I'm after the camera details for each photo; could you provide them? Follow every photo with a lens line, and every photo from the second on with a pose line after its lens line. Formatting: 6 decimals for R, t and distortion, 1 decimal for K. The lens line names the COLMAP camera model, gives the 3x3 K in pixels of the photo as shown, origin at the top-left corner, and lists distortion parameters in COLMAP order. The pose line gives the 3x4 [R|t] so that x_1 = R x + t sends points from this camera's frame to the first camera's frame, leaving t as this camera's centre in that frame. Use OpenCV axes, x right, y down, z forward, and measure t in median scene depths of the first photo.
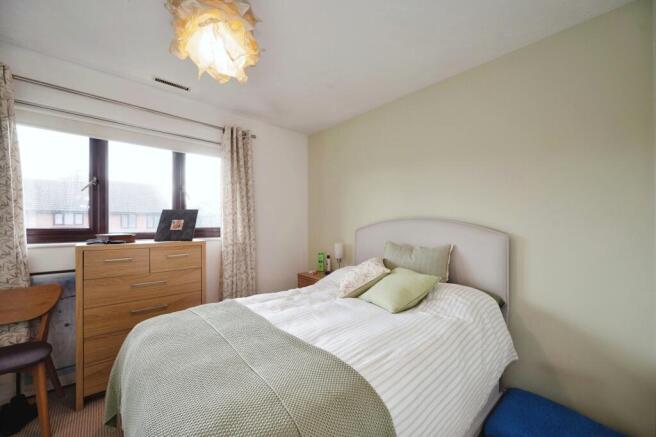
lens RADIAL K [[259.5, 0, 328.3], [0, 259.5, 220.6], [0, 0, 1]] dist [-0.001246, -0.000097]
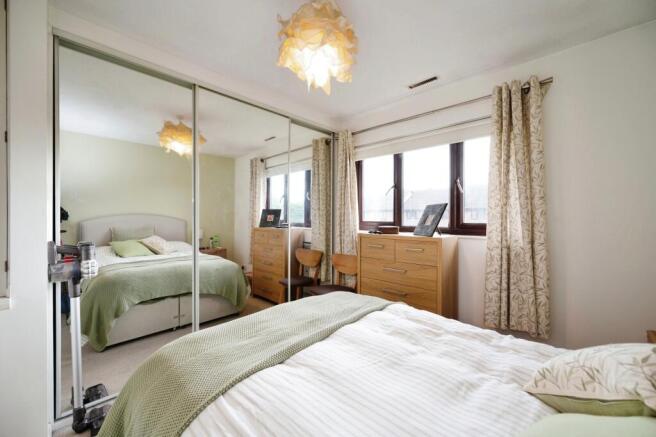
lens RADIAL K [[259.5, 0, 328.3], [0, 259.5, 220.6], [0, 0, 1]] dist [-0.001246, -0.000097]
pose [[0.050007, 0.010498, -0.998694, 0.418496], [0.007169, 0.999915, 0.010869, 0.006058], [0.998723, -0.007703, 0.049927, 0.593909]]
